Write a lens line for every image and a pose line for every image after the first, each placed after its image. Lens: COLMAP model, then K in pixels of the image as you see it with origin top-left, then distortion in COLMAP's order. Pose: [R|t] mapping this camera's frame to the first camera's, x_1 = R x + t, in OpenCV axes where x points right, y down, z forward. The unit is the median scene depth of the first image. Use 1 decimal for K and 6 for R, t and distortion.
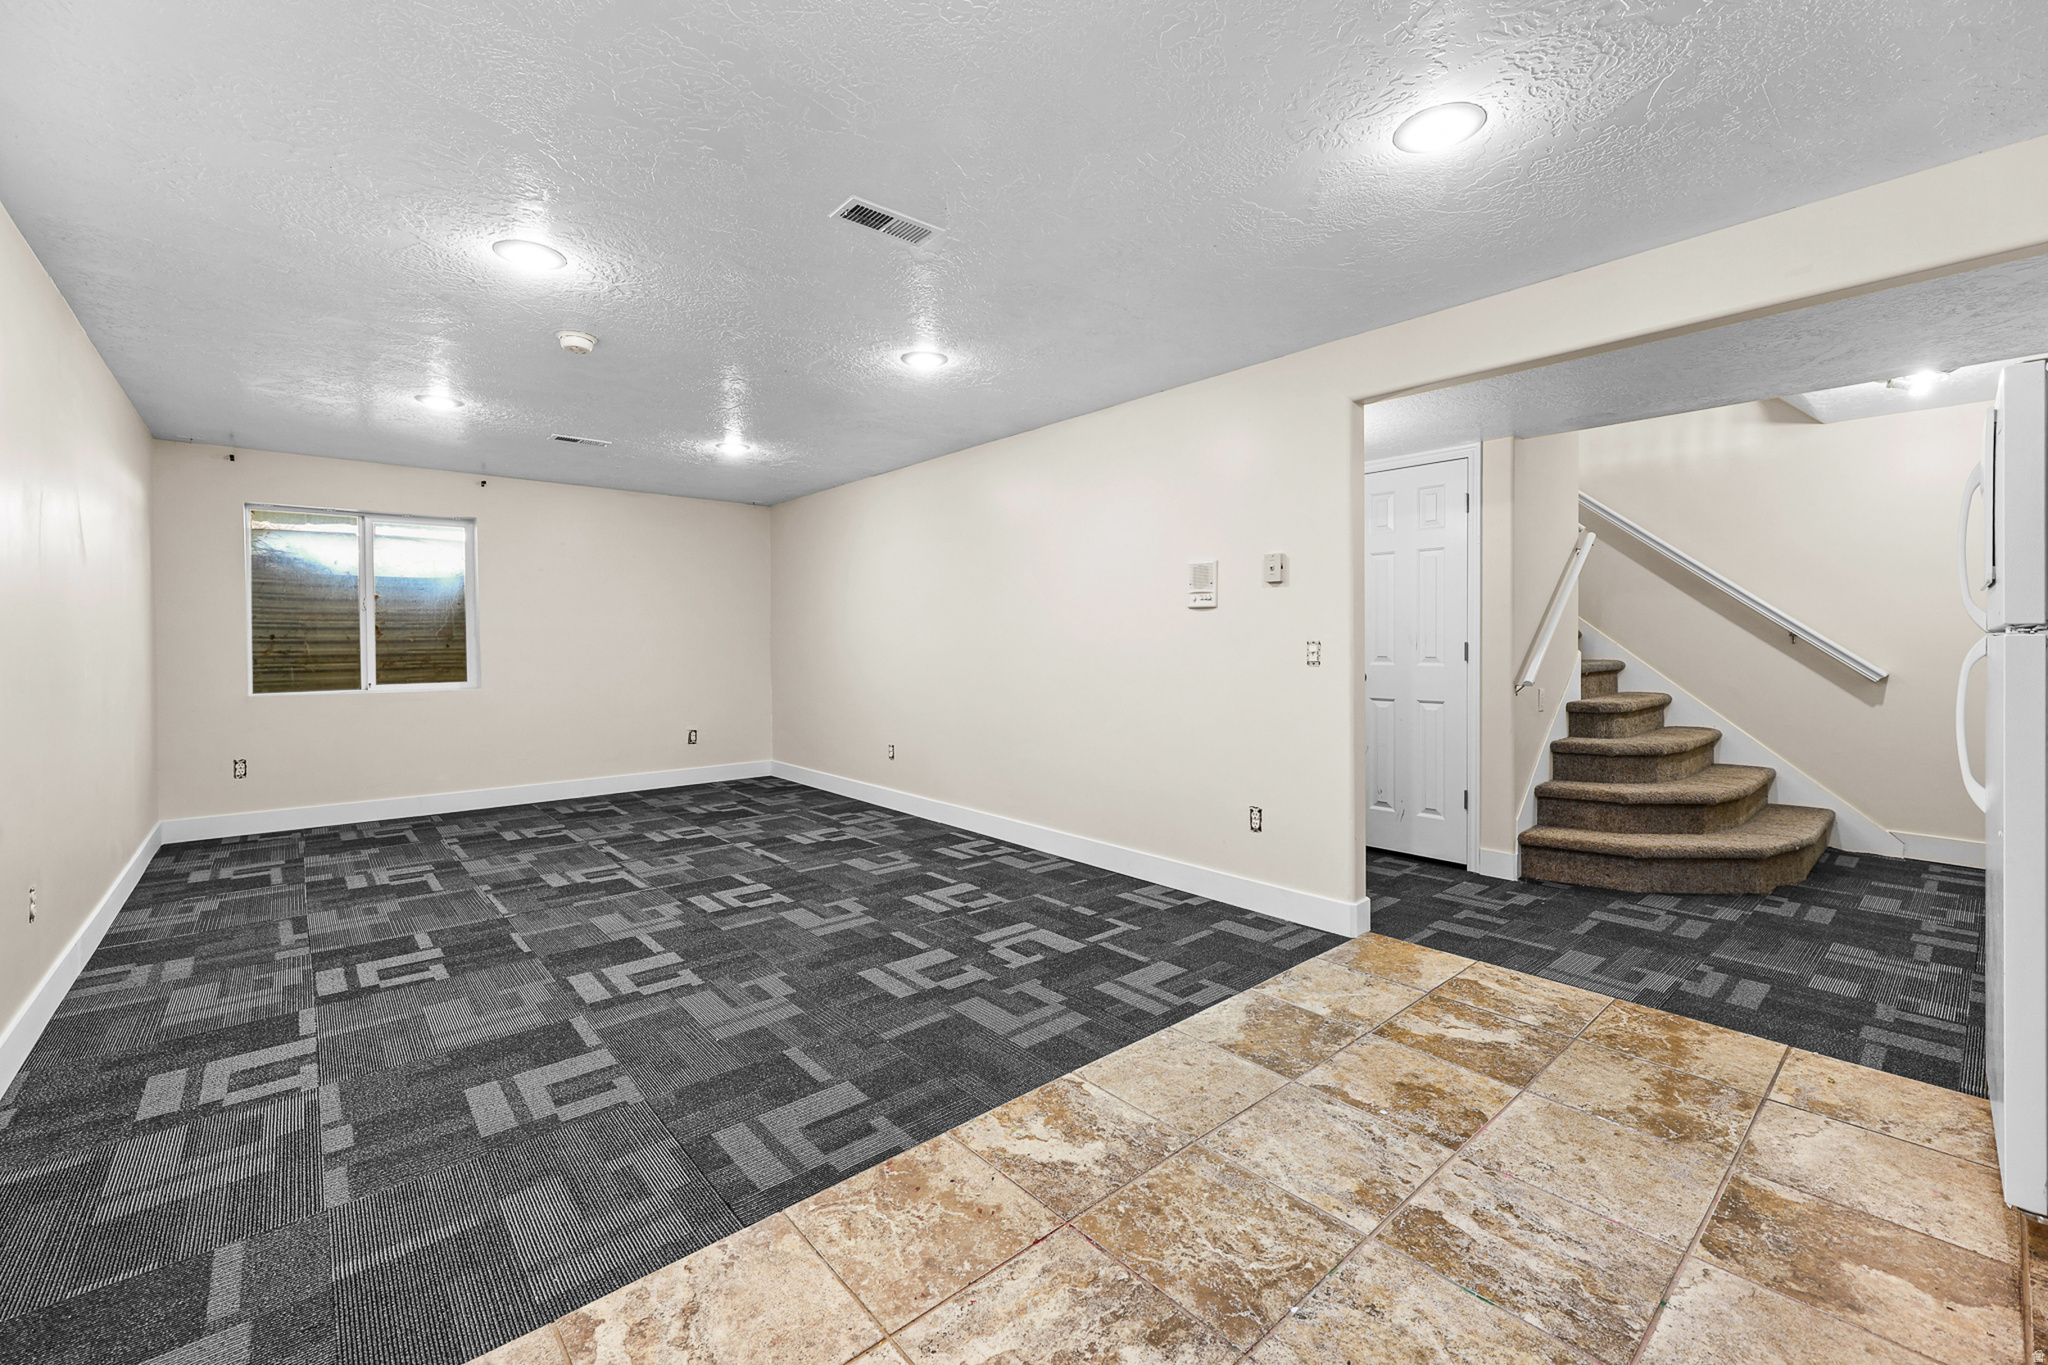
lens RADIAL K [[834.4, 0, 1011.1], [0, 834.4, 646.5], [0, 0, 1]] dist [0.000494, 0.000501]
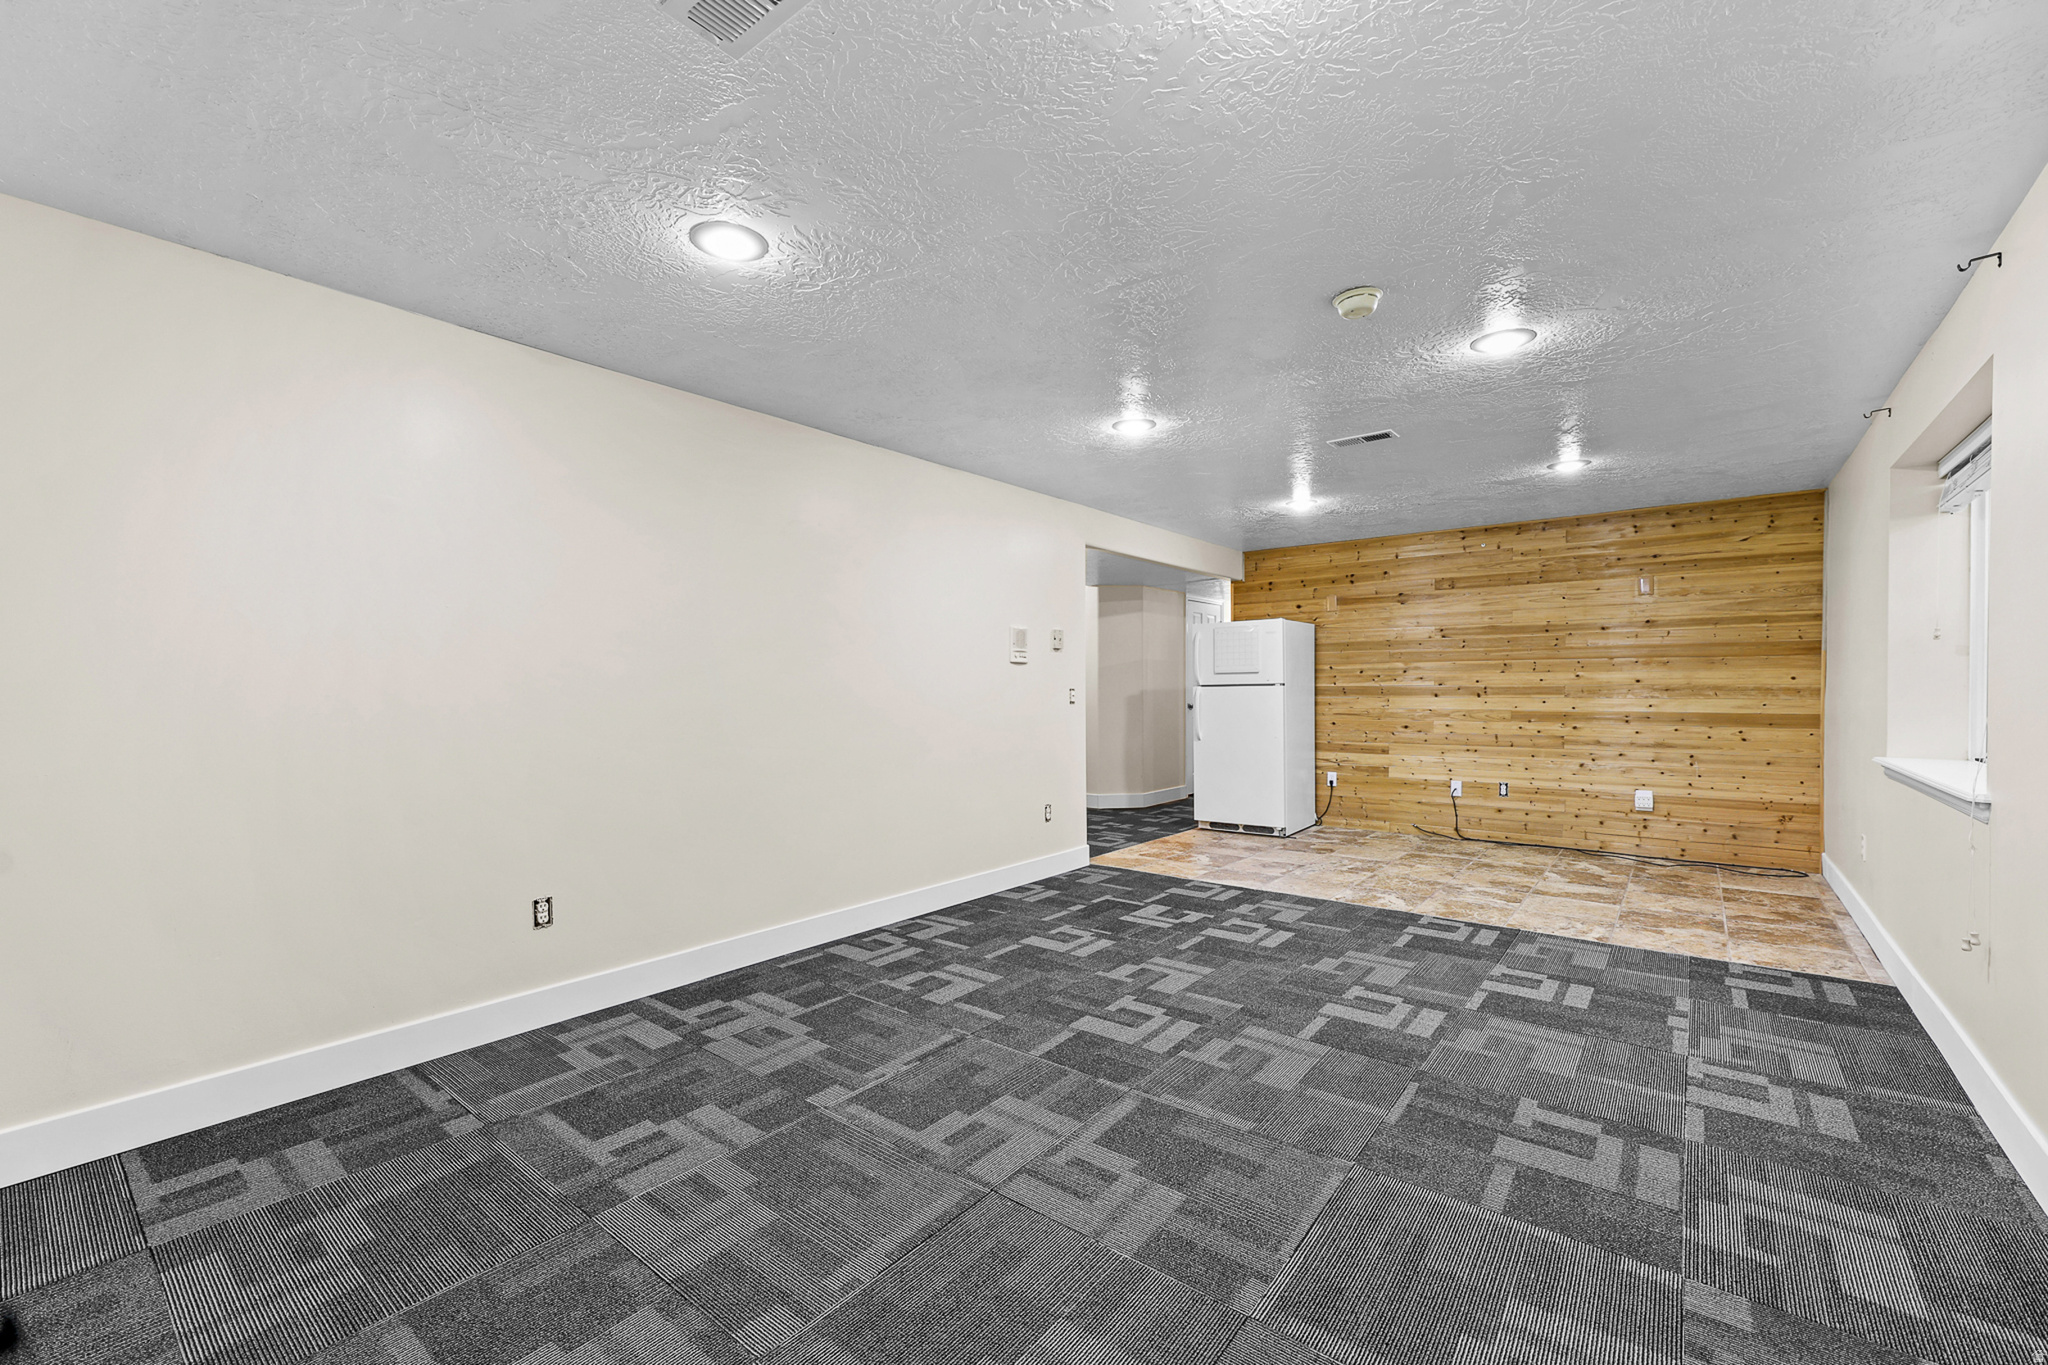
lens RADIAL K [[834.4, 0, 1024.0], [0, 834.4, 684.6], [0, 0, 1]] dist [0.000494, 0.000501]
pose [[-0.179075, 0.007286, 0.983809, -1.395311], [0.014856, 0.999879, -0.004701, -0.008776], [-0.983723, 0.013774, -0.179161, 1.625337]]
